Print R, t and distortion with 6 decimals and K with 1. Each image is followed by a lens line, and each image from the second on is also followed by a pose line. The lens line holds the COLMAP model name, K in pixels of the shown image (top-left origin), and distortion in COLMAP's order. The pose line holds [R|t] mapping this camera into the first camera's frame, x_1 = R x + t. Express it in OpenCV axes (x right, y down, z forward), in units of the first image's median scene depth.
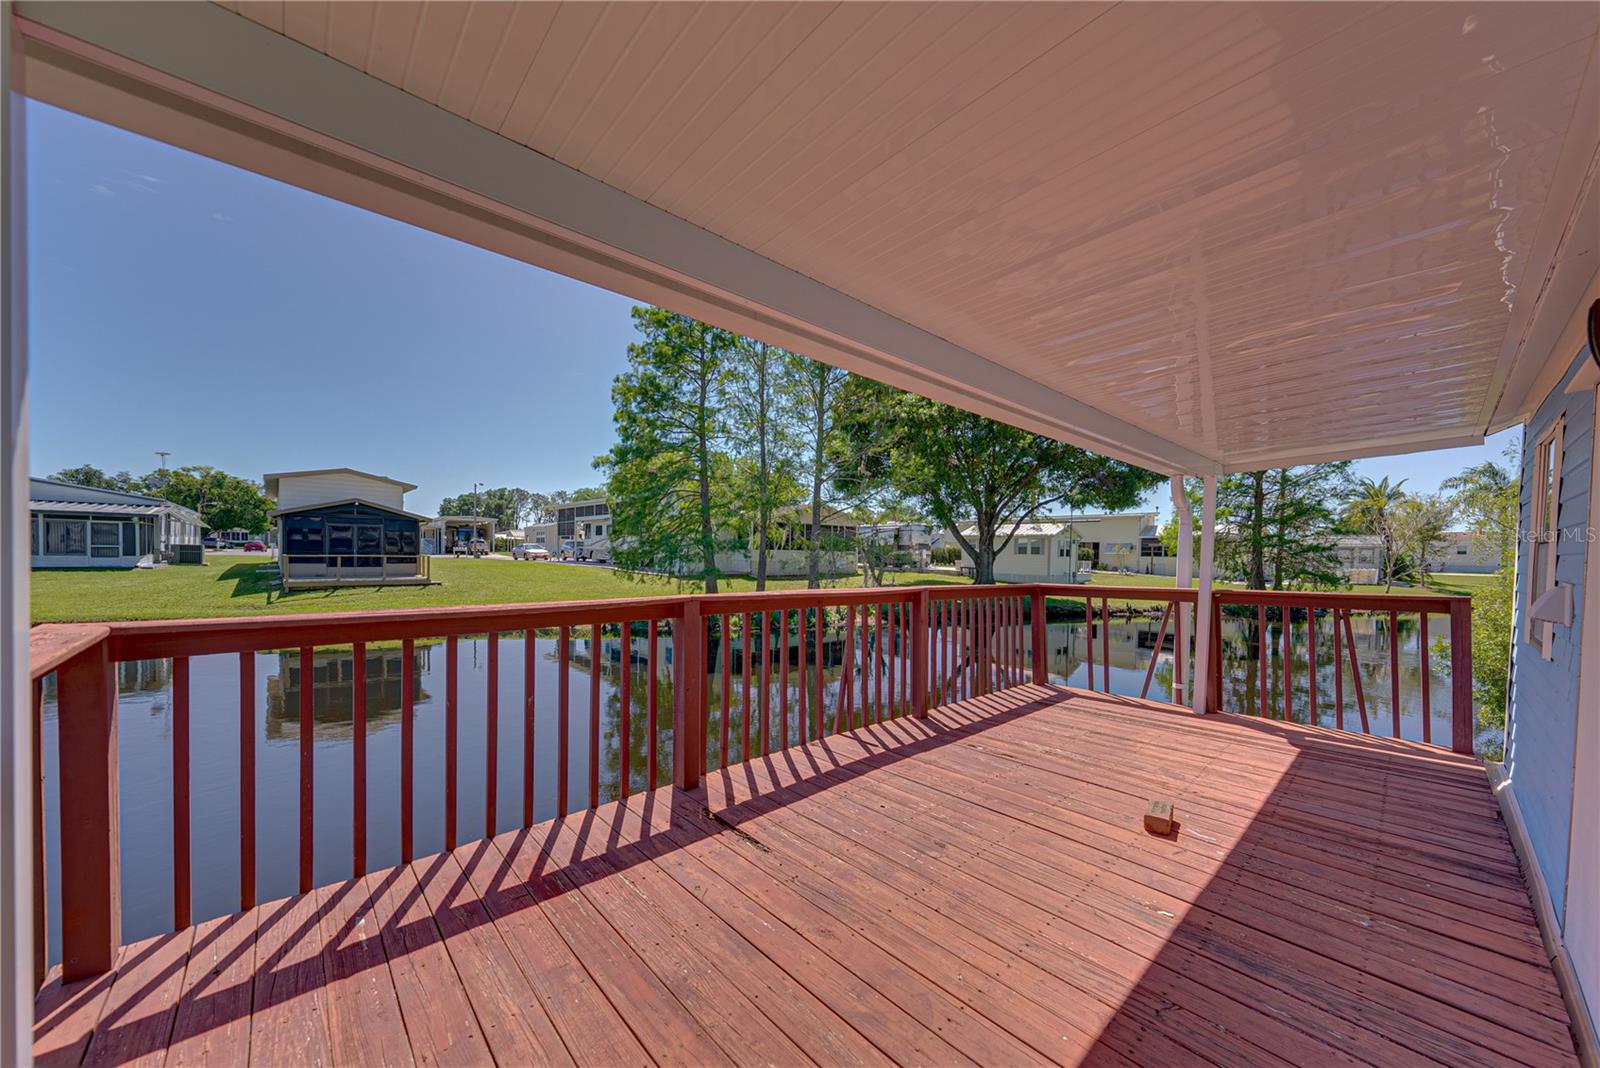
lens RADIAL K [[576.2, 0, 821.9], [0, 576.2, 563.8], [0, 0, 1]] dist [-0.000801, -0.000224]
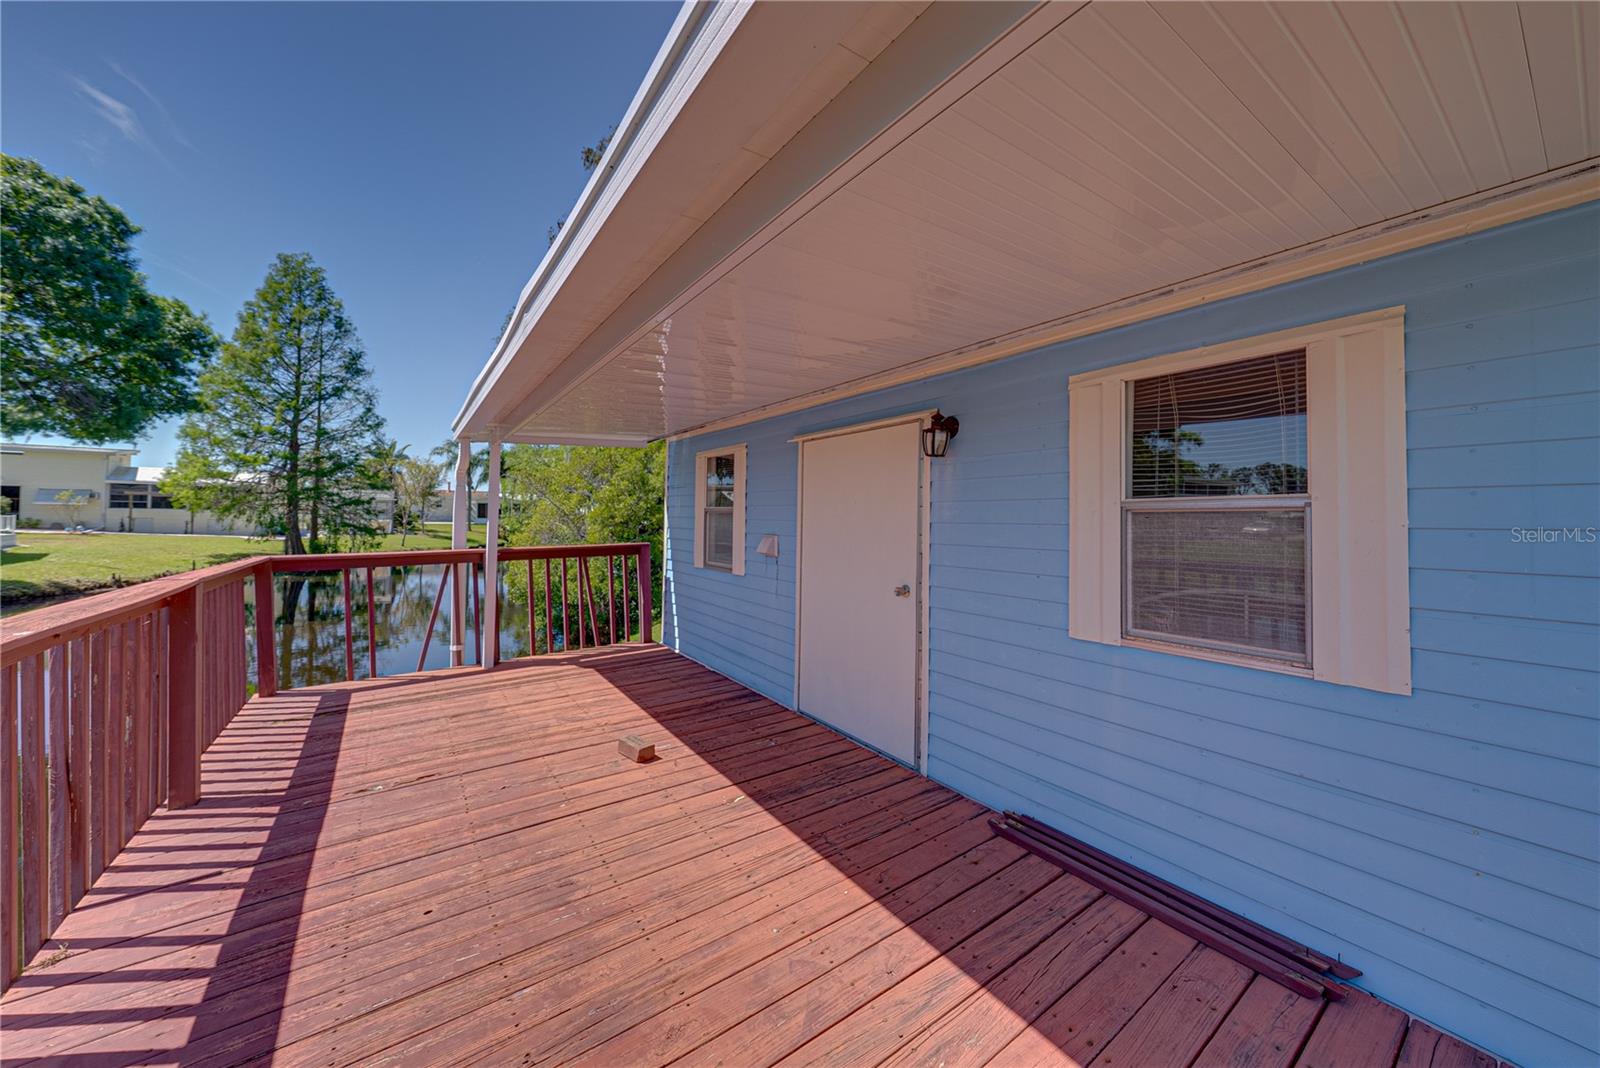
lens RADIAL K [[568.6, 0, 798.2], [0, 568.6, 507.1], [0, 0, 1]] dist [-0.000085, 0.000180]
pose [[0.142226, 0.005134, 0.989821, -0.059418], [0.007943, 0.999948, -0.006328, -0.004476], [-0.989802, 0.008762, 0.142178, 0.059407]]
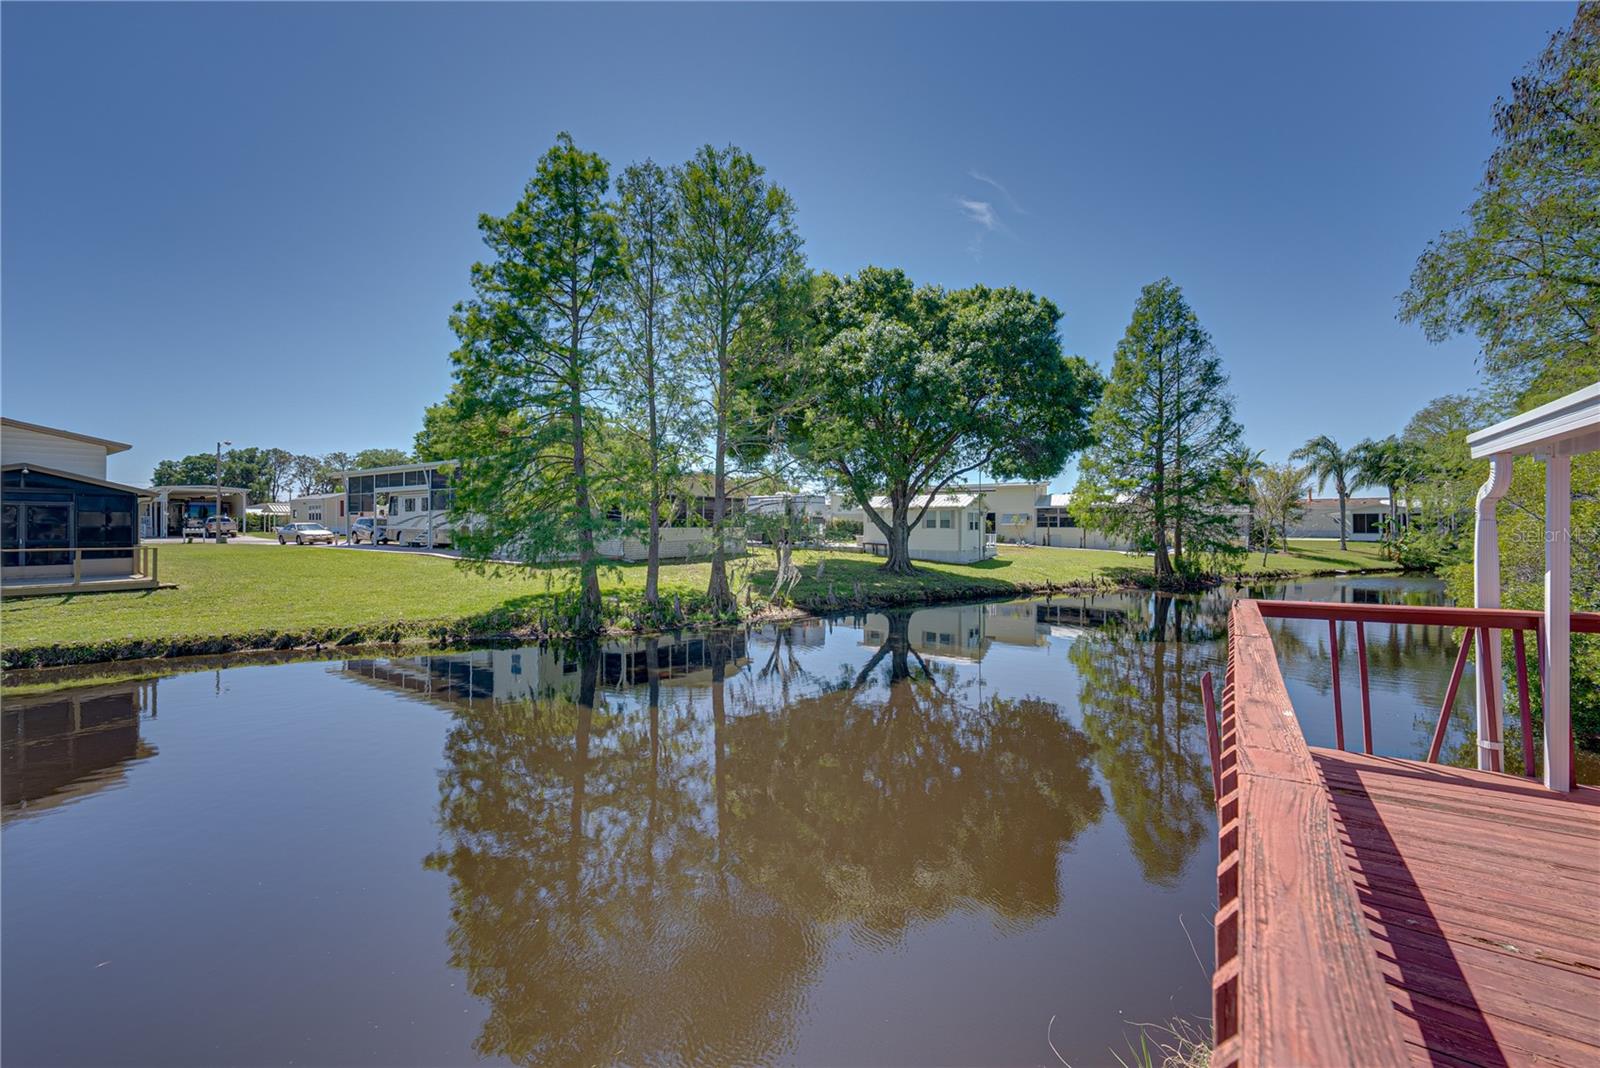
lens RADIAL K [[634.4, 0, 806.5], [0, 634.4, 519.6], [0, 0, 1]] dist [0.001085, 0.000045]
pose [[0.976456, -0.012877, 0.215332, -0.082764], [0.018270, 0.999567, -0.023073, -0.014338], [-0.214941, 0.026464, 0.976268, 0.087461]]
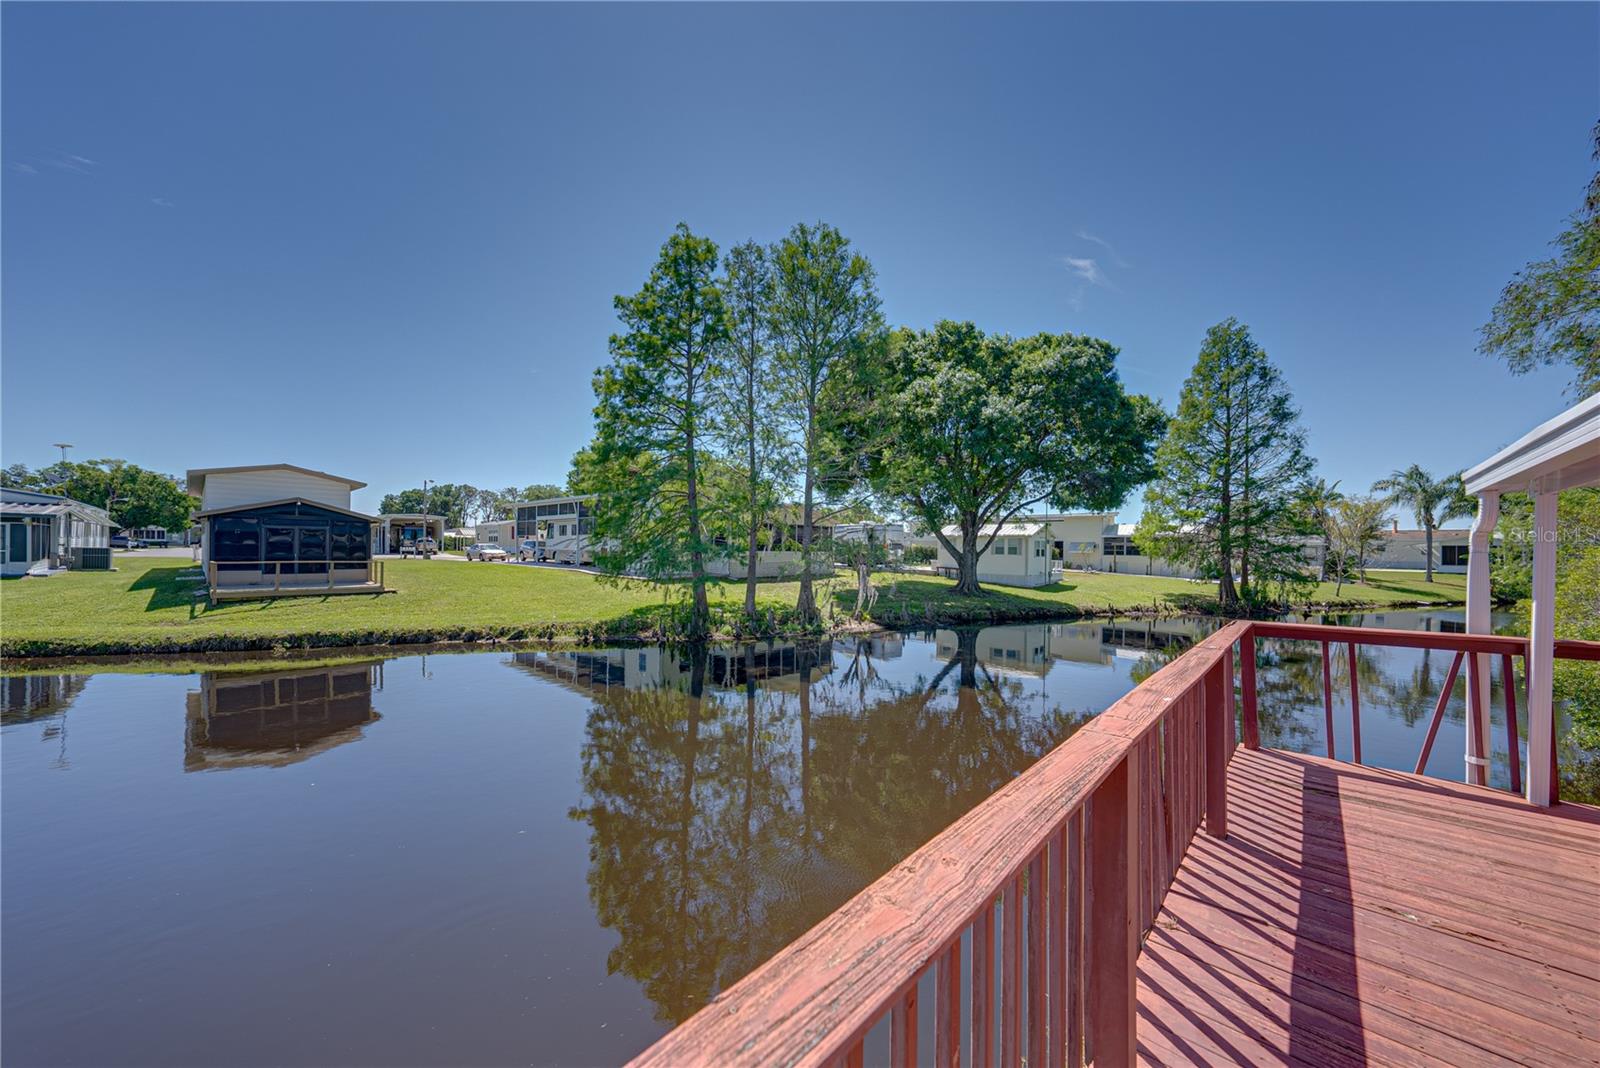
lens RADIAL K [[560.3, 0, 811.9], [0, 560.3, 549.1], [0, 0, 1]] dist [-0.001315, 0.000328]
pose [[0.997193, -0.003087, 0.074812, -0.071778], [0.004400, 0.999839, -0.017386, -0.013773], [-0.074747, 0.017666, 0.997046, 0.067521]]
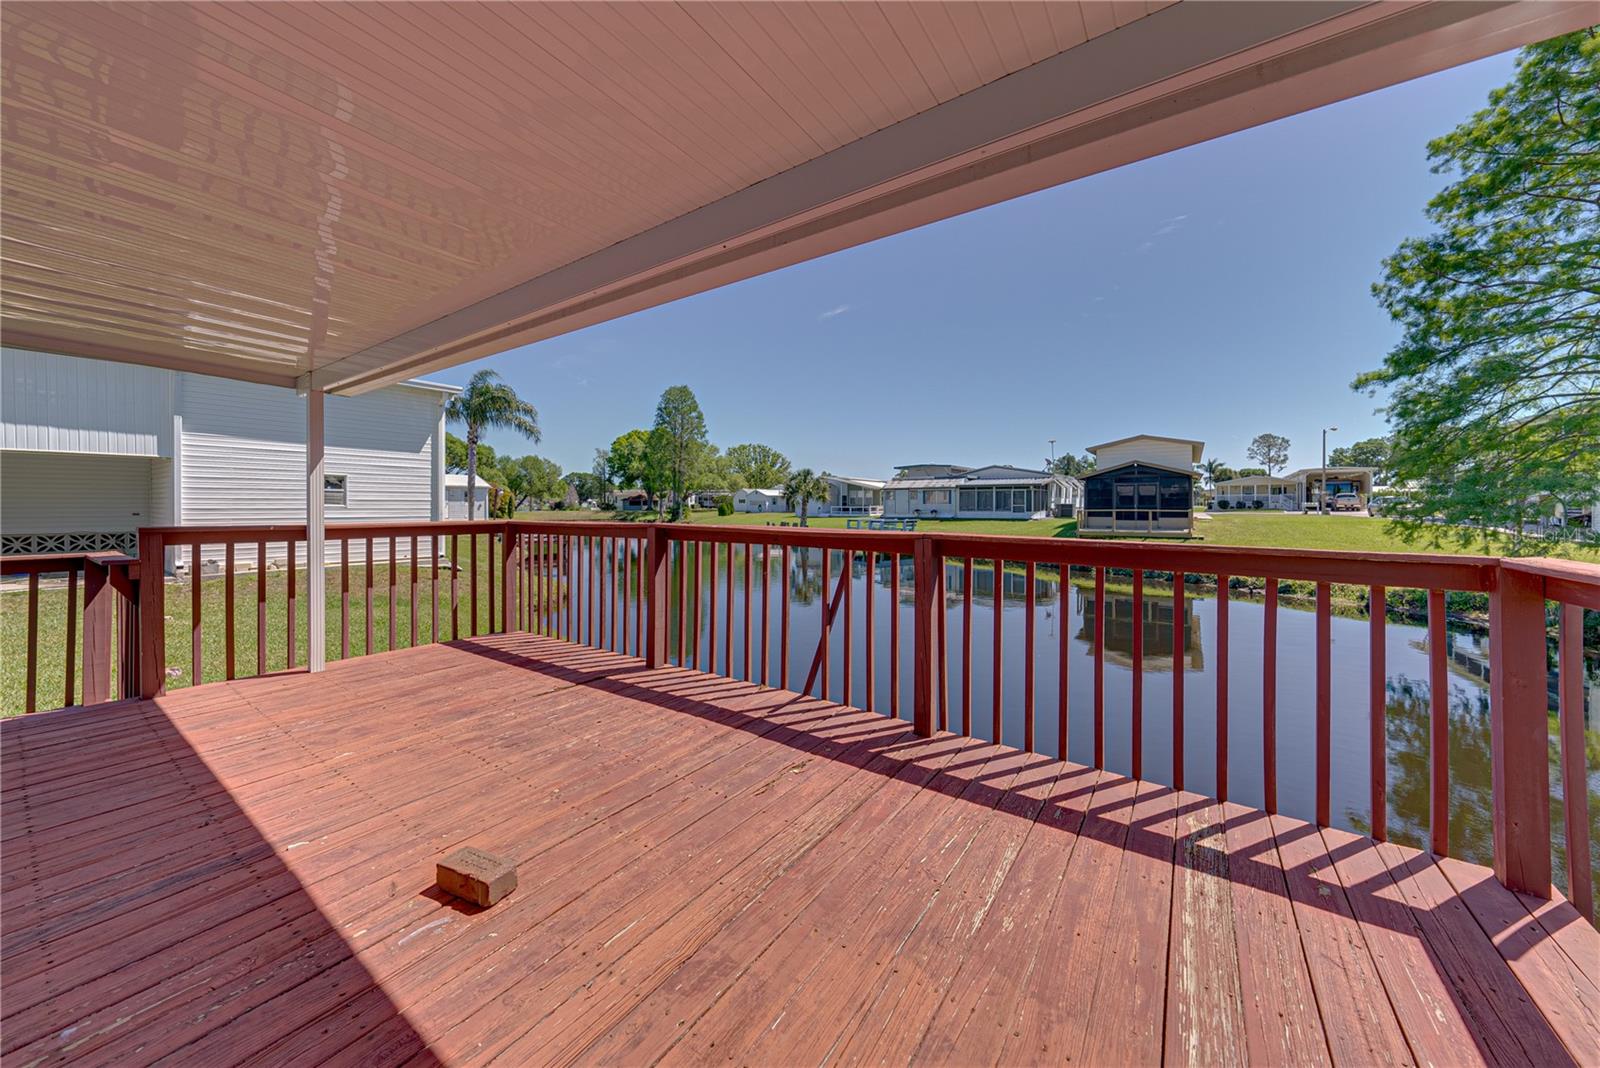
lens RADIAL K [[568.6, 0, 816.9], [0, 568.6, 512.5], [0, 0, 1]] dist [-0.000372, 0.000010]
pose [[0.211803, -0.002612, -0.977309, 0.153016], [-0.013055, 0.999900, -0.005502, 0.004484], [0.977225, 0.013924, 0.211748, 0.140287]]
